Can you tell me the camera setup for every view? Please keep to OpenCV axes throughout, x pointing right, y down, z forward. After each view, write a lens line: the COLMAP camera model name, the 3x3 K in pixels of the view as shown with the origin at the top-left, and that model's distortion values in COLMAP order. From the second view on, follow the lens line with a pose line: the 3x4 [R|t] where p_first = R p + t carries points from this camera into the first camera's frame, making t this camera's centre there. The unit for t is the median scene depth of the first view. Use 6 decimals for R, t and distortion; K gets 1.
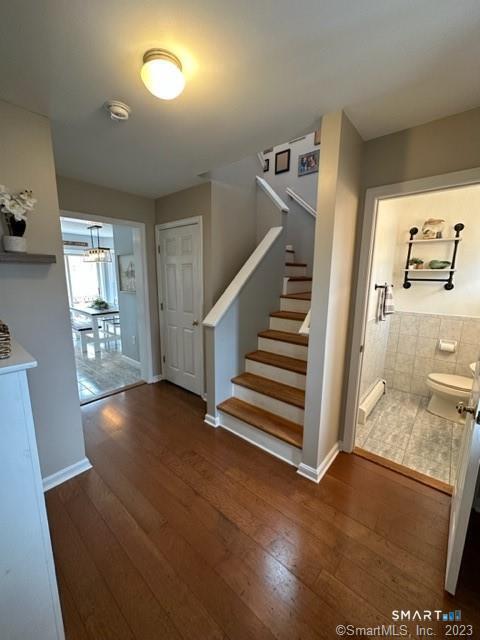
lens RADIAL K [[253.6, 0, 240.0], [0, 253.6, 320.0], [0, 0, 1]] dist [-0.000157, -0.000109]
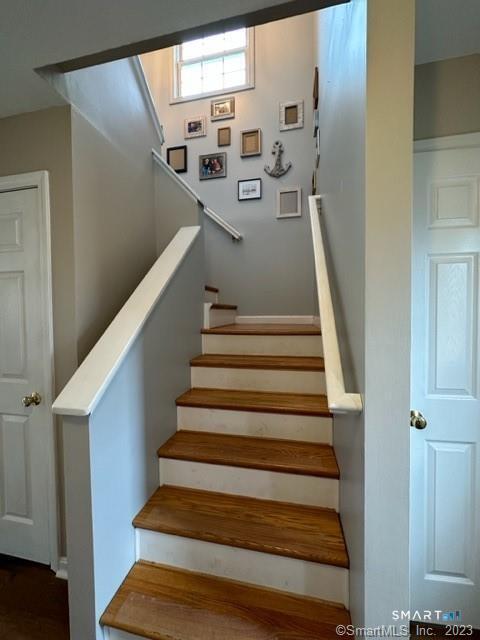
lens RADIAL K [[253.6, 0, 240.0], [0, 253.6, 320.0], [0, 0, 1]] dist [-0.000157, -0.000109]
pose [[0.881578, -0.033266, 0.470865, -0.058170], [0.102177, 0.987313, -0.121548, -0.036541], [-0.460848, 0.155266, 0.873792, 0.410067]]
